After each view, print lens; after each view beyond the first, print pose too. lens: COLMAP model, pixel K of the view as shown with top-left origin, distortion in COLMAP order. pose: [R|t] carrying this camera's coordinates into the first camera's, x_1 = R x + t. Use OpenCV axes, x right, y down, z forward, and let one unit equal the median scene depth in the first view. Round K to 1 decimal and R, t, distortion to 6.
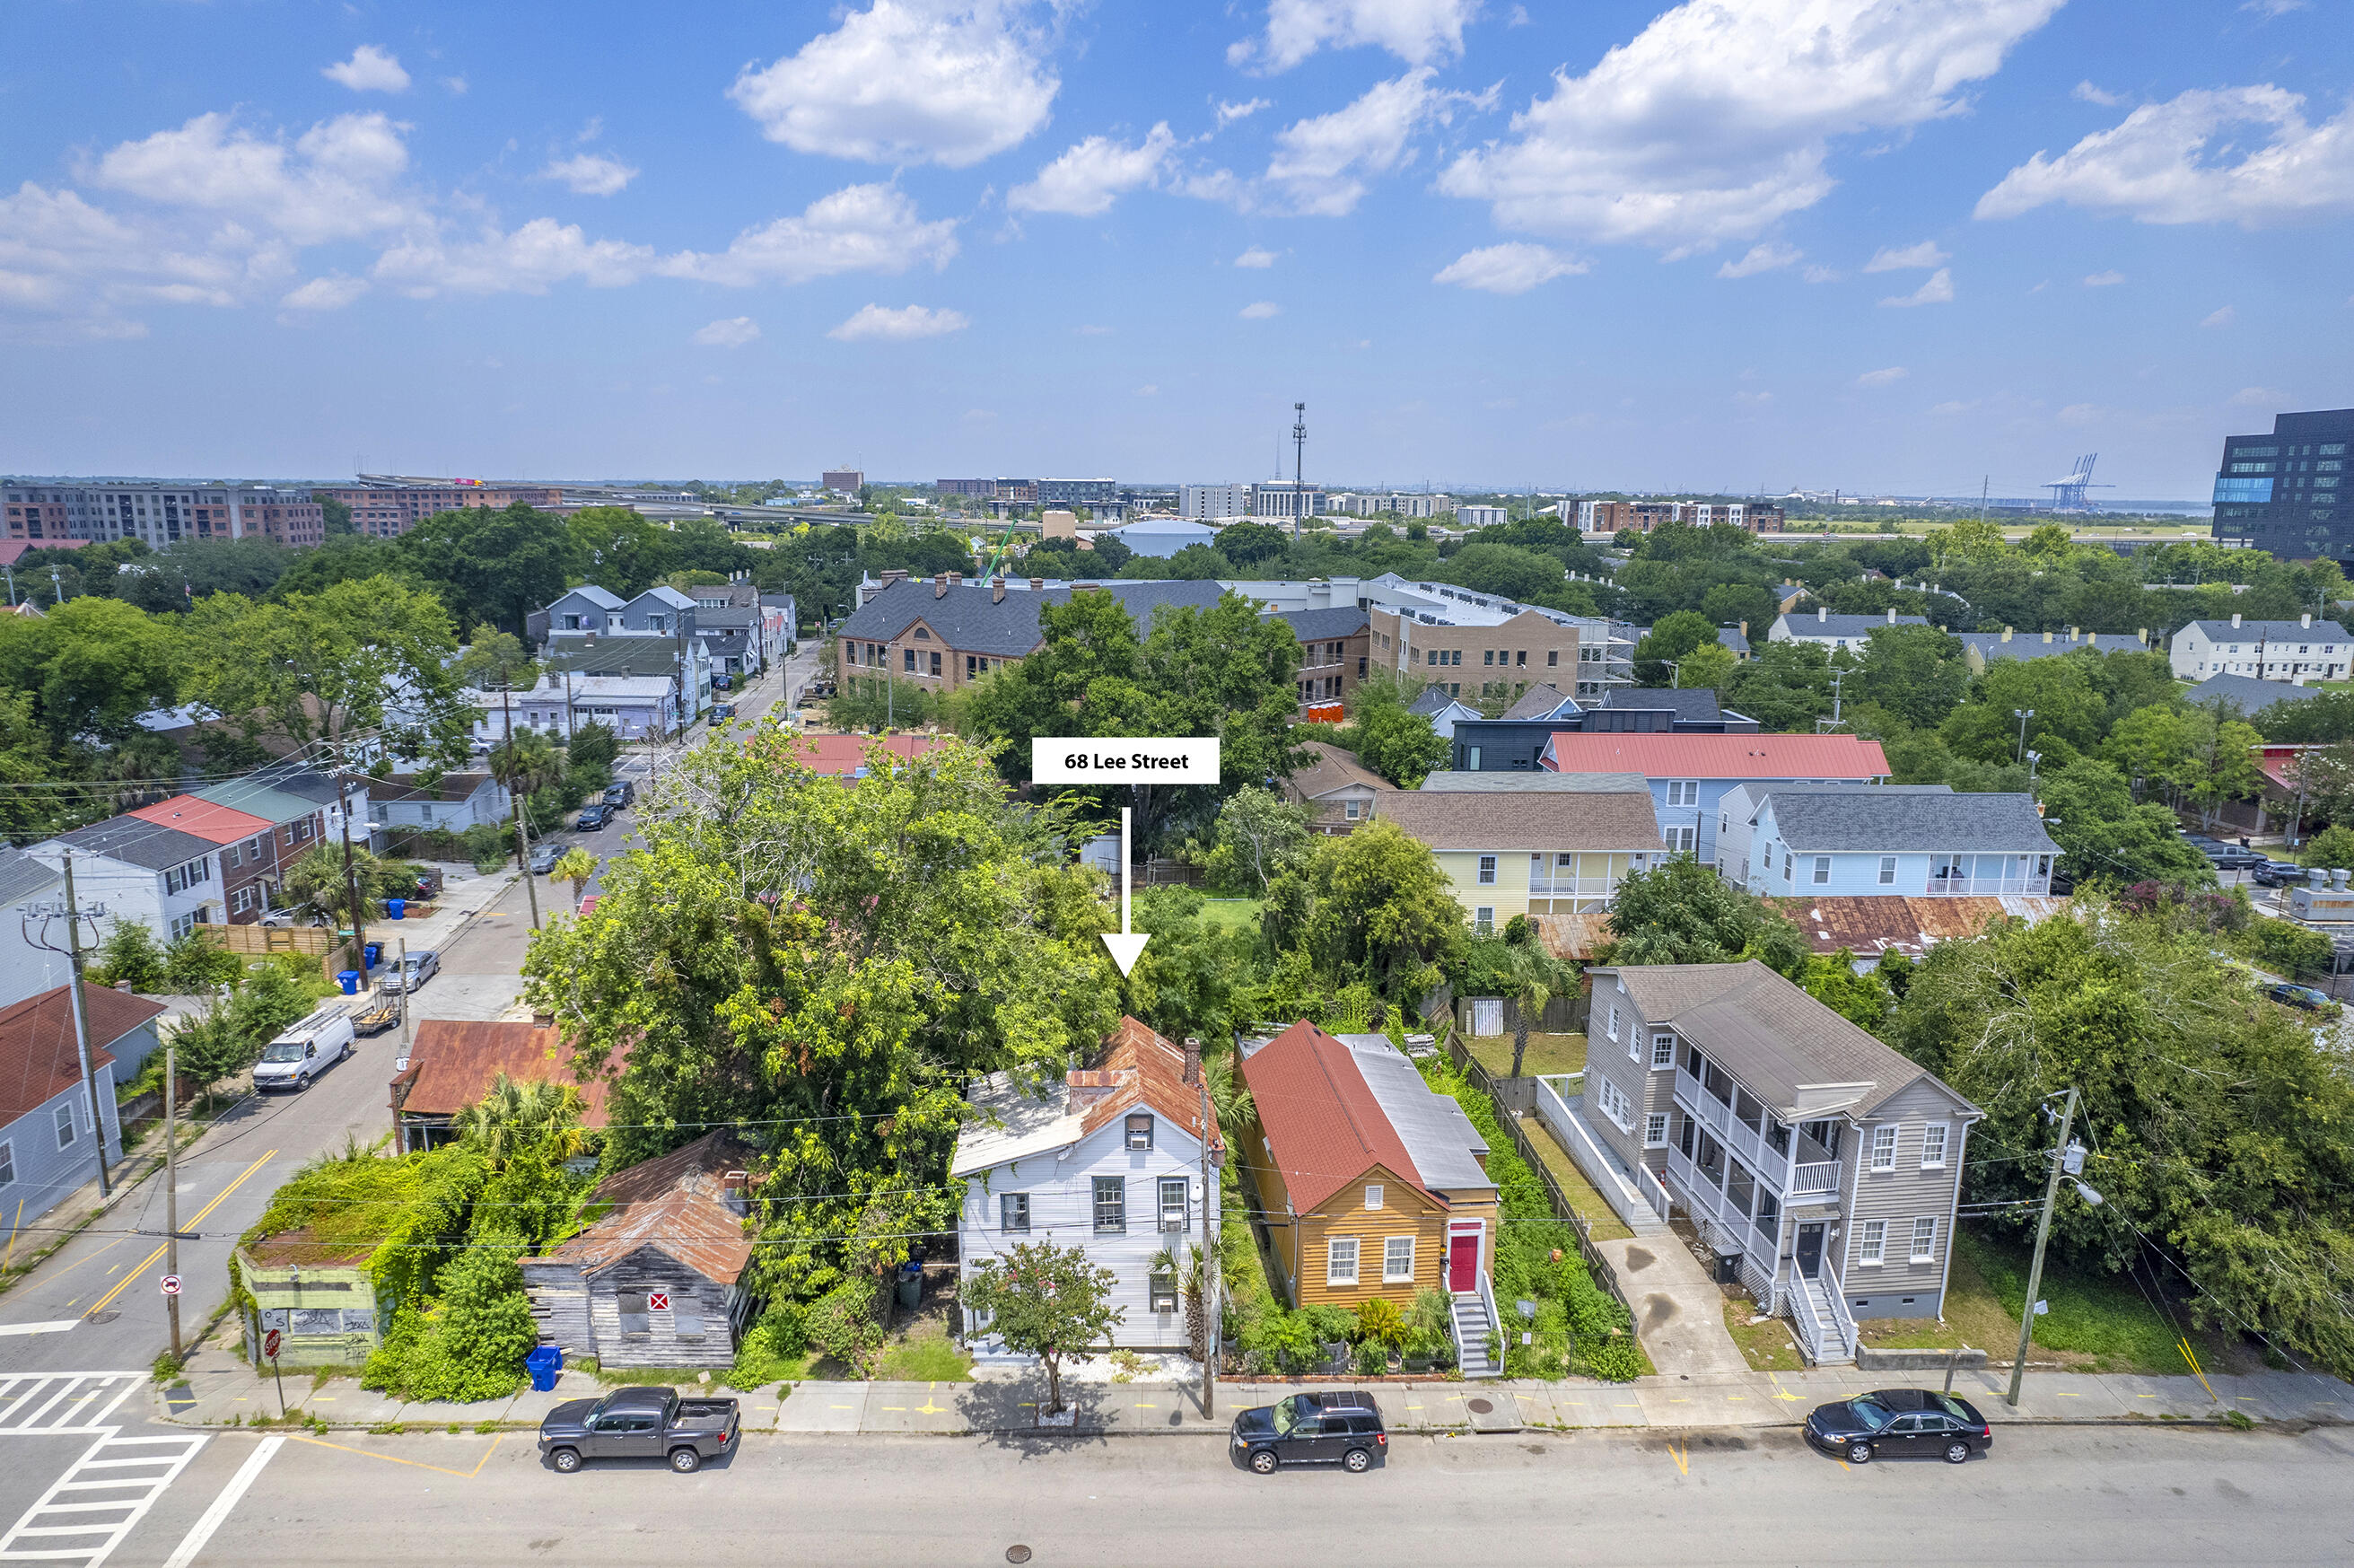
lens RADIAL K [[1499.1, 0, 1183.1], [0, 1499.1, 809.3], [0, 0, 1]] dist [-0.083926, 0.077078]
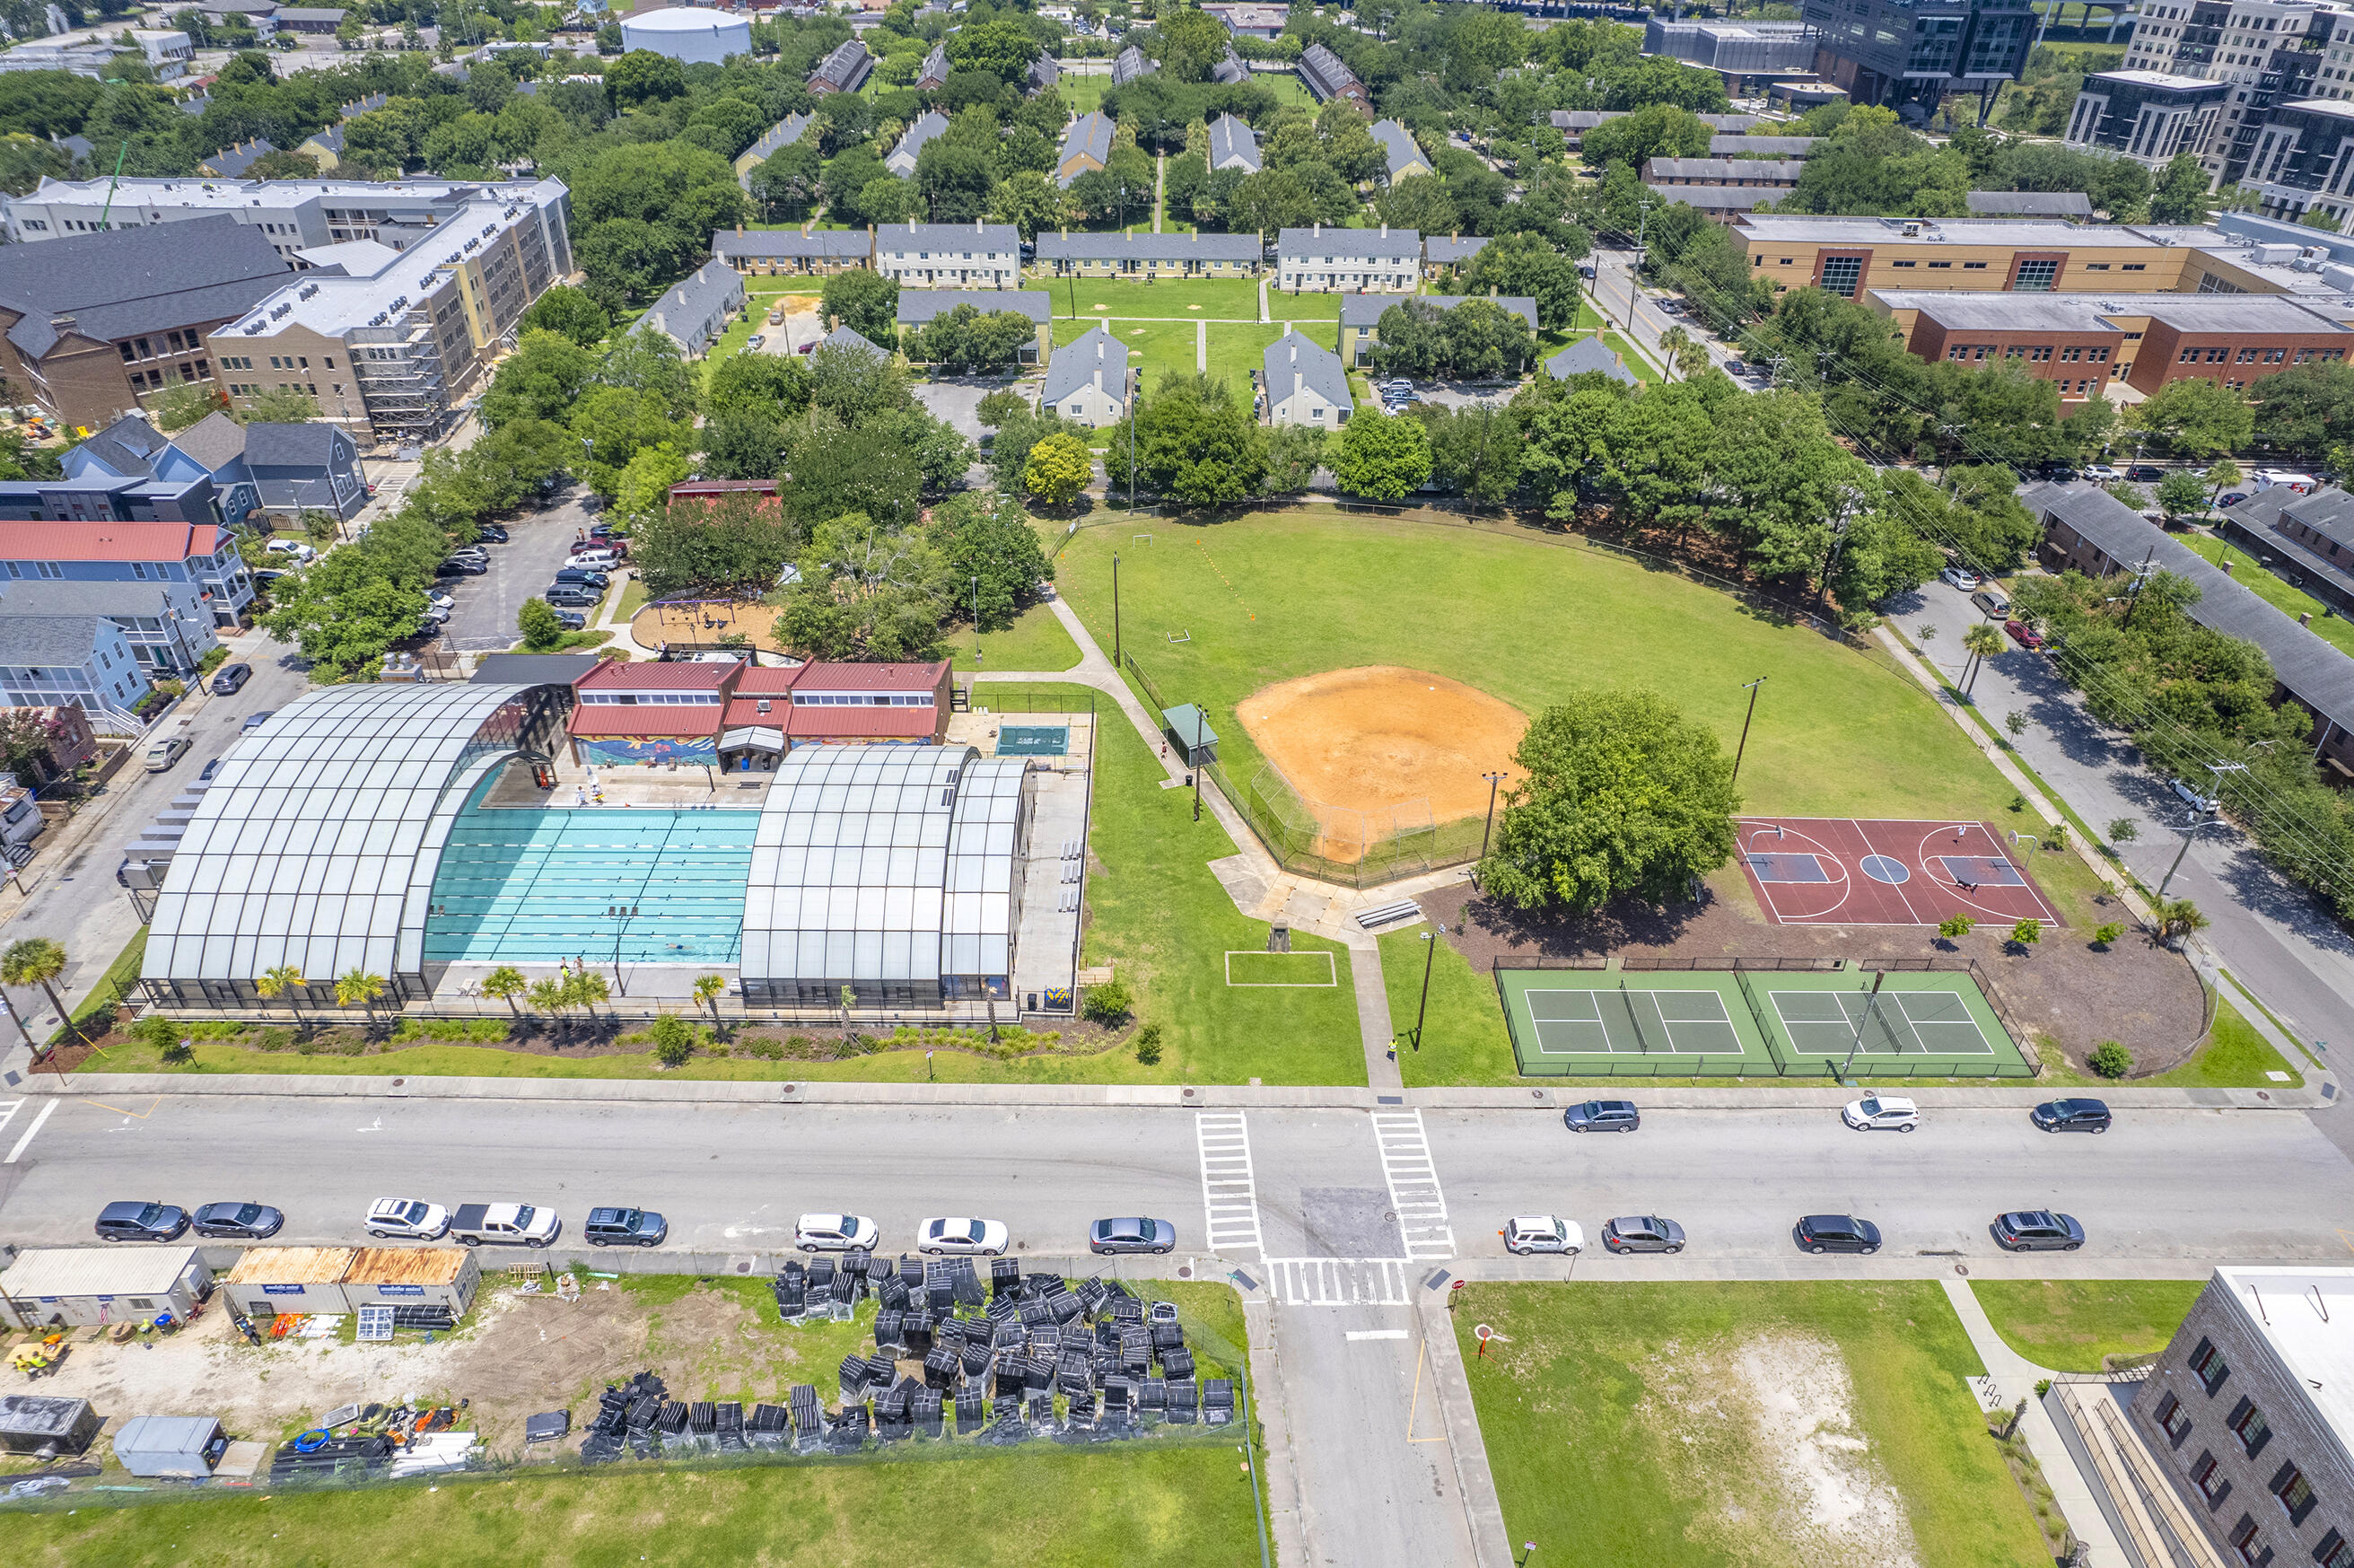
lens RADIAL K [[1499.1, 0, 1183.1], [0, 1499.1, 809.3], [0, 0, 1]] dist [-0.083926, 0.077078]
pose [[0.999742, 0.013897, -0.017972, 3.128944], [-0.005938, 0.923422, 0.383741, -0.736549], [0.021929, -0.383535, 0.923266, -0.690611]]
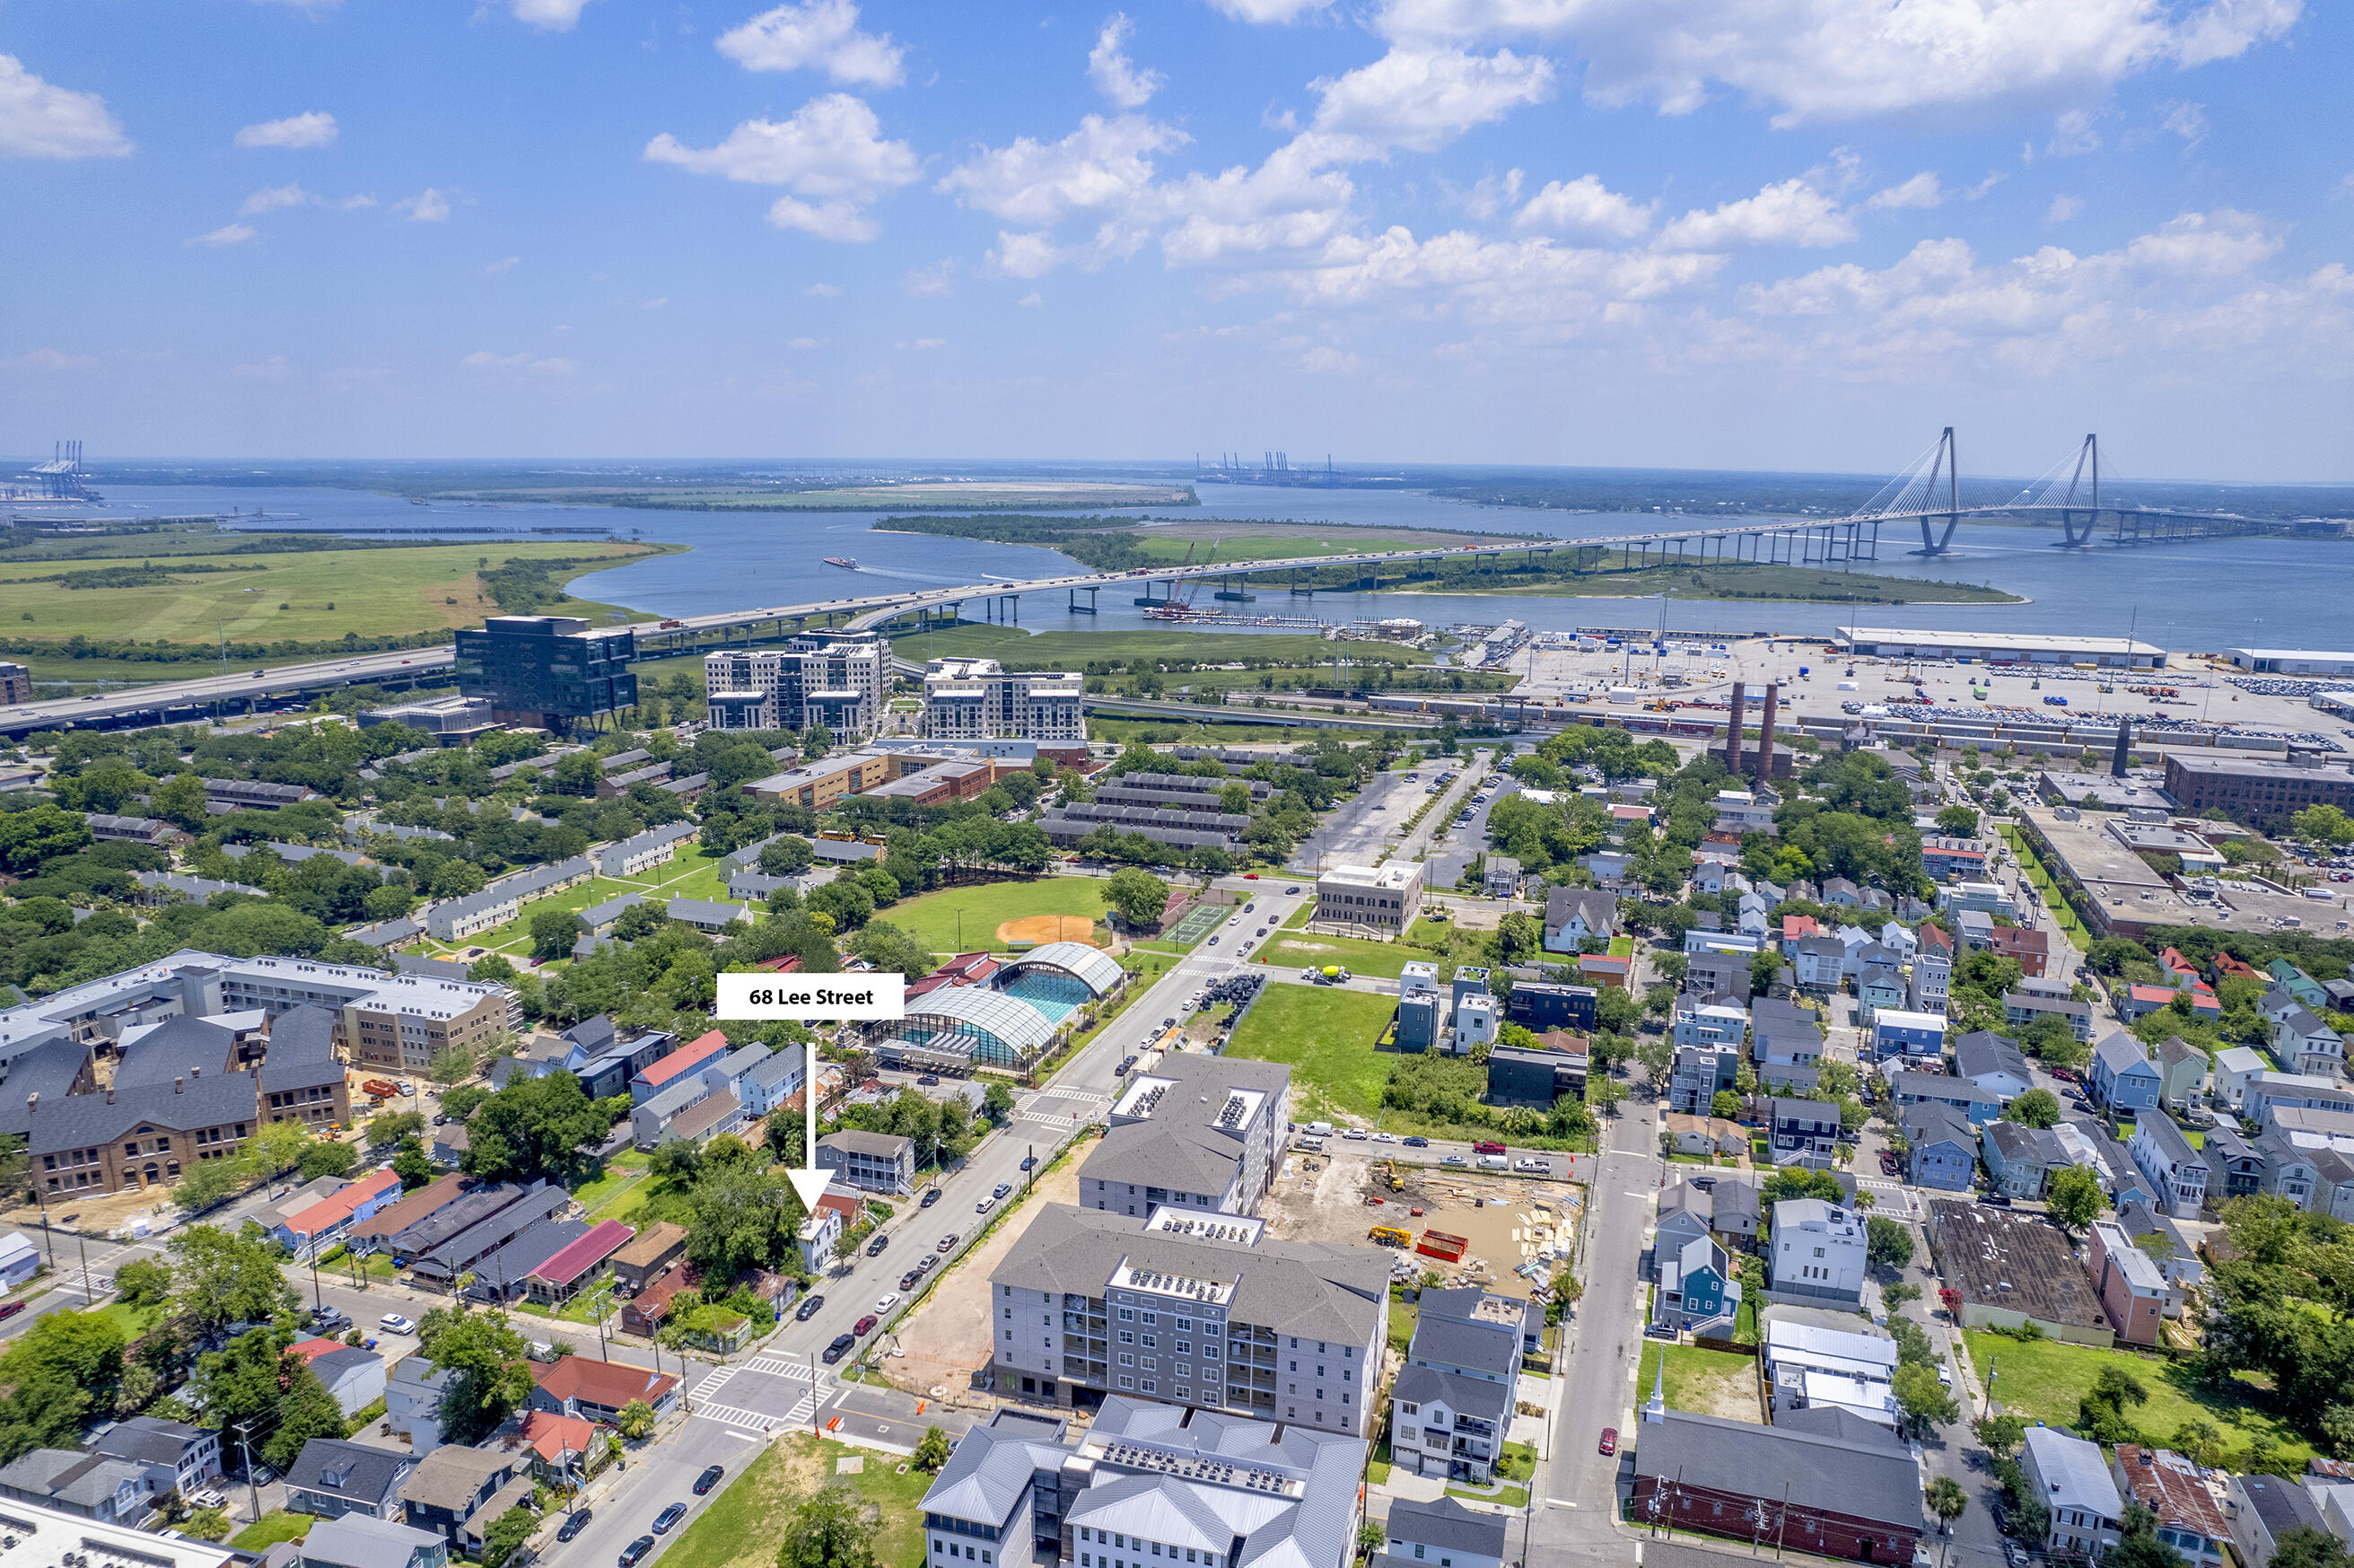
lens RADIAL K [[1499.1, 0, 1183.1], [0, 1499.1, 809.3], [0, 0, 1]] dist [-0.083926, 0.077078]
pose [[0.365766, -0.222216, 0.903789, -3.759861], [0.192497, 0.968144, 0.160134, -1.658971], [-0.910582, 0.115405, 0.396890, -2.214031]]
